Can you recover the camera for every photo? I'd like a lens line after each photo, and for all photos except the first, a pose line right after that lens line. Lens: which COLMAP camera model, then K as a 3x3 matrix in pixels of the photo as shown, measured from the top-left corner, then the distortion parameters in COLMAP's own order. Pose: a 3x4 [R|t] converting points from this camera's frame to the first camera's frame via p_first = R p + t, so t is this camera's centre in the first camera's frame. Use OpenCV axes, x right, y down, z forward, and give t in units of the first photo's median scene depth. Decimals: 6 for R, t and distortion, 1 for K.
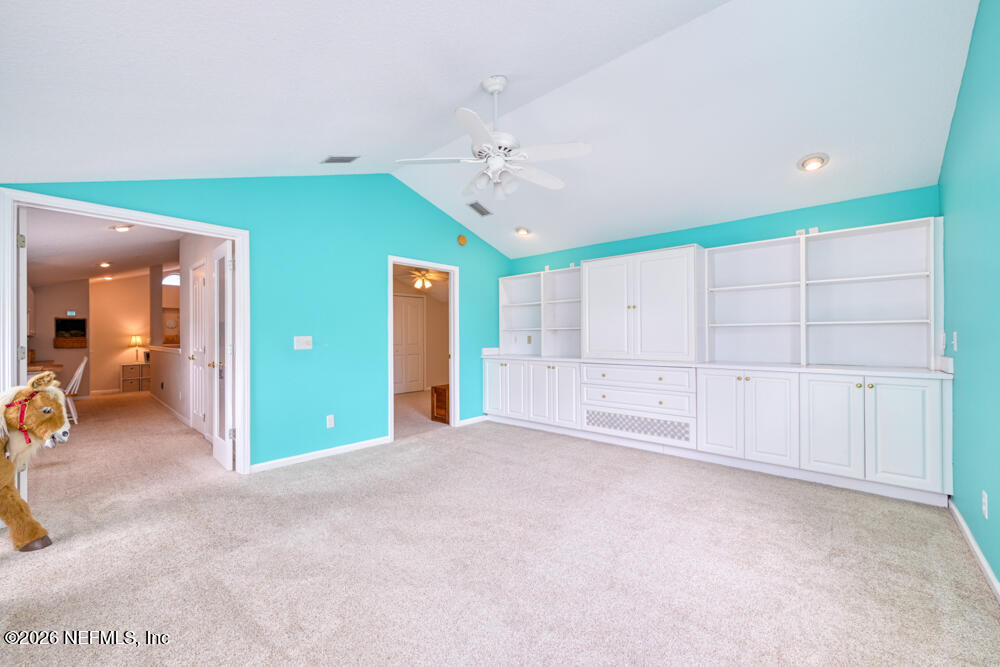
lens RADIAL K [[395.6, 0, 508.1], [0, 395.6, 337.2], [0, 0, 1]] dist [-0.005935, 0.001027]
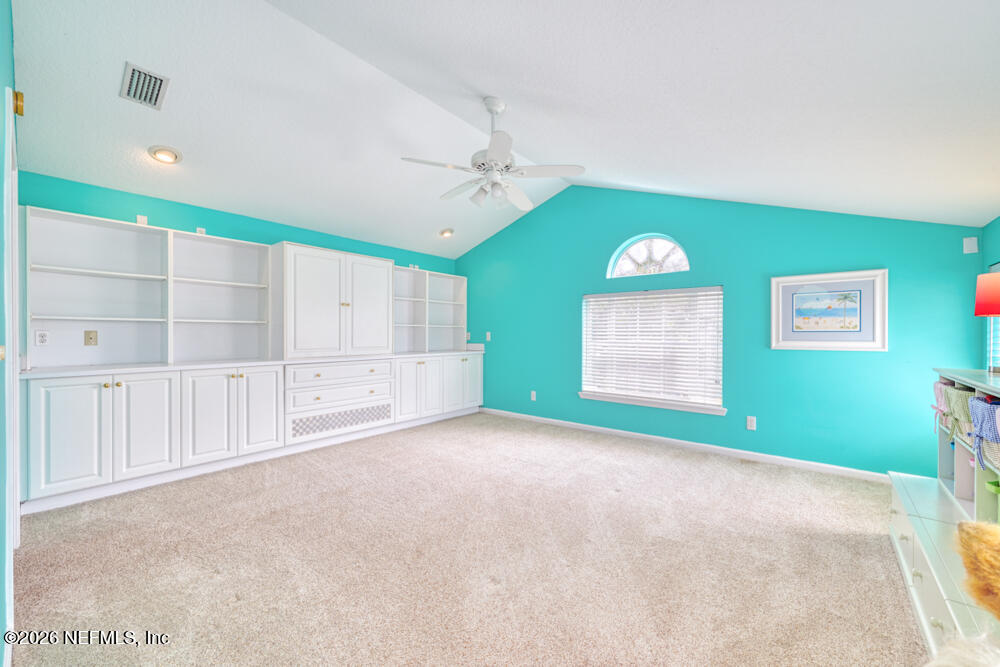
lens RADIAL K [[395.6, 0, 502.0], [0, 395.6, 332.2], [0, 0, 1]] dist [-0.005935, 0.001027]
pose [[-0.054799, 0.007703, 0.998468, -0.868575], [-0.002949, 0.999965, -0.007877, 0.002755], [-0.998493, -0.003377, -0.054774, 0.780302]]
